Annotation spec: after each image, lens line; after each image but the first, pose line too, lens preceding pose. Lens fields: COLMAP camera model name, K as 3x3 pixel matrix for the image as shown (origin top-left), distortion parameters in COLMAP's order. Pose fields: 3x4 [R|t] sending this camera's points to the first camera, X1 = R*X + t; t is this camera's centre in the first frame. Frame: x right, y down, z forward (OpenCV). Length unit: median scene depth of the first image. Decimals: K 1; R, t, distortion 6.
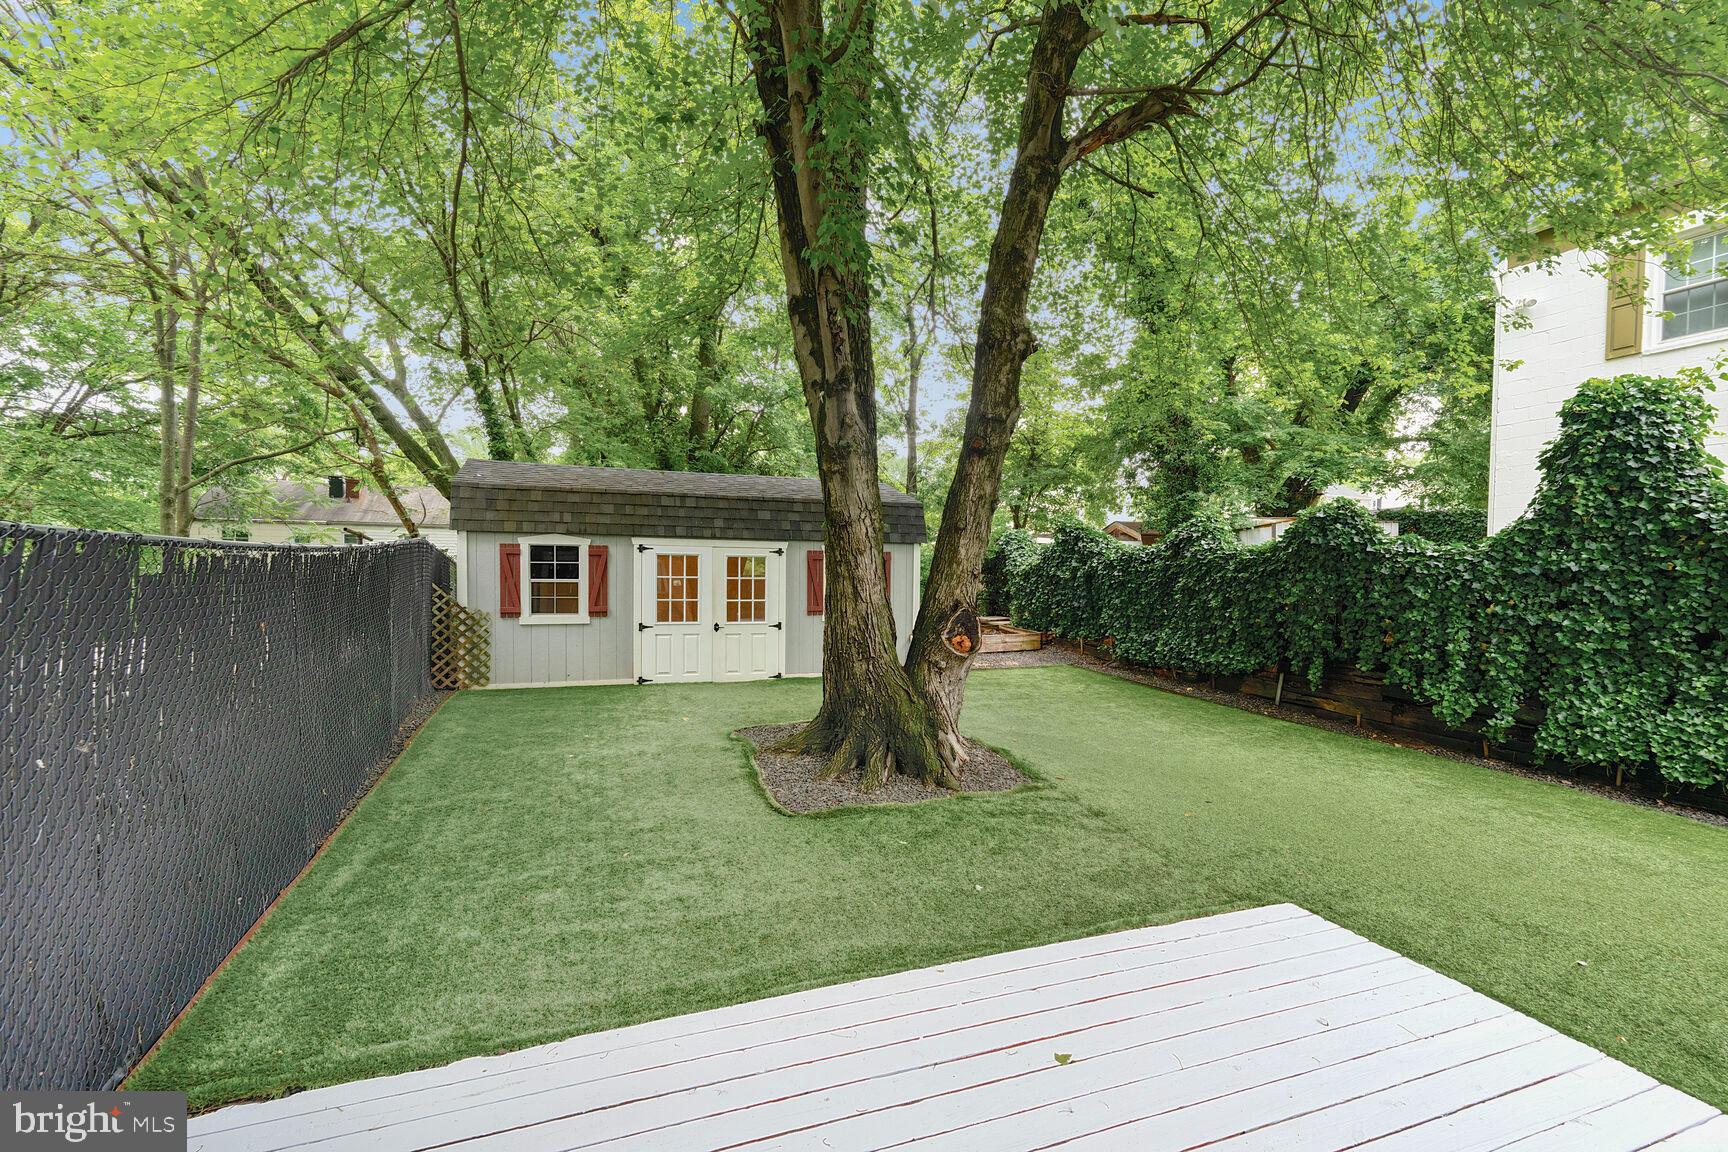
lens RADIAL K [[759.3, 0, 868.3], [0, 759.3, 572.2], [0, 0, 1]] dist [-0.002722, 0.001266]
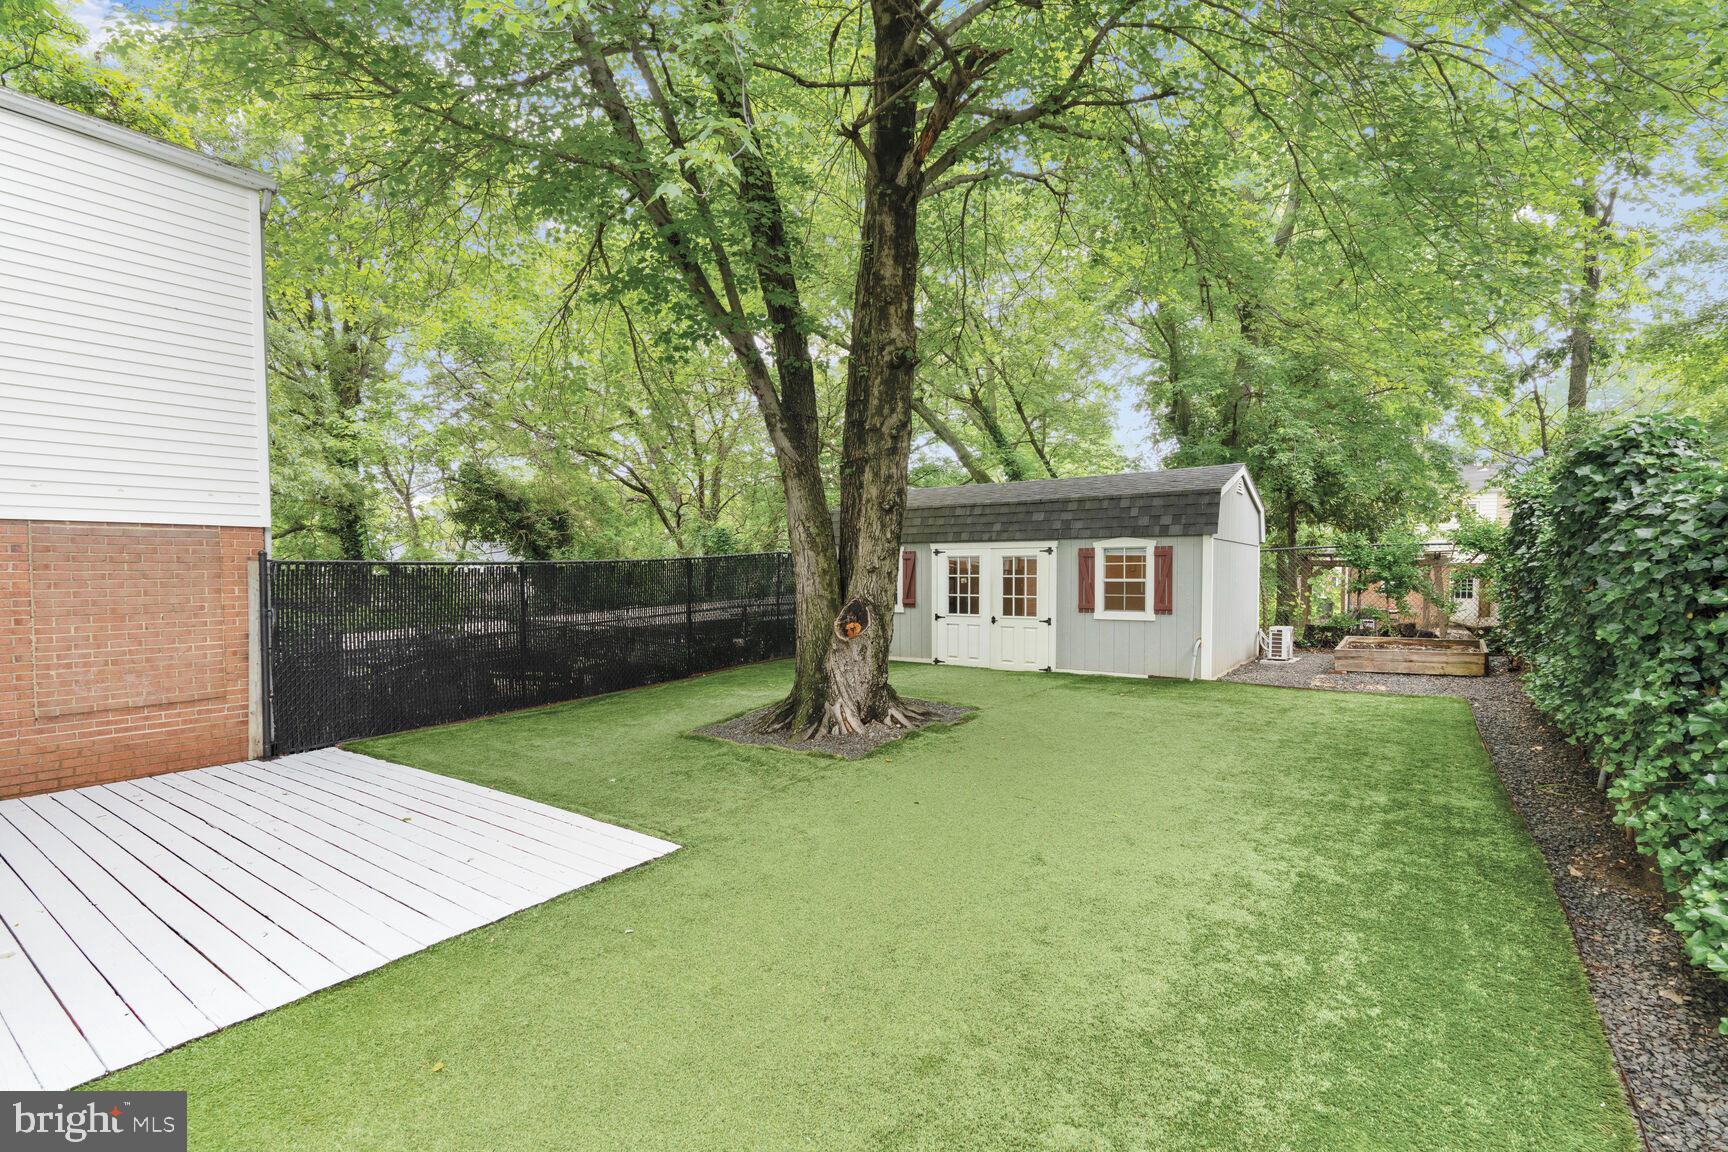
lens RADIAL K [[759.3, 0, 879.1], [0, 759.3, 584.8], [0, 0, 1]] dist [-0.002722, 0.001266]
pose [[0.587462, 0.001860, -0.809249, 0.608957], [0.010765, 0.999891, 0.010113, 0.007036], [0.809180, -0.014653, 0.587378, 0.201683]]
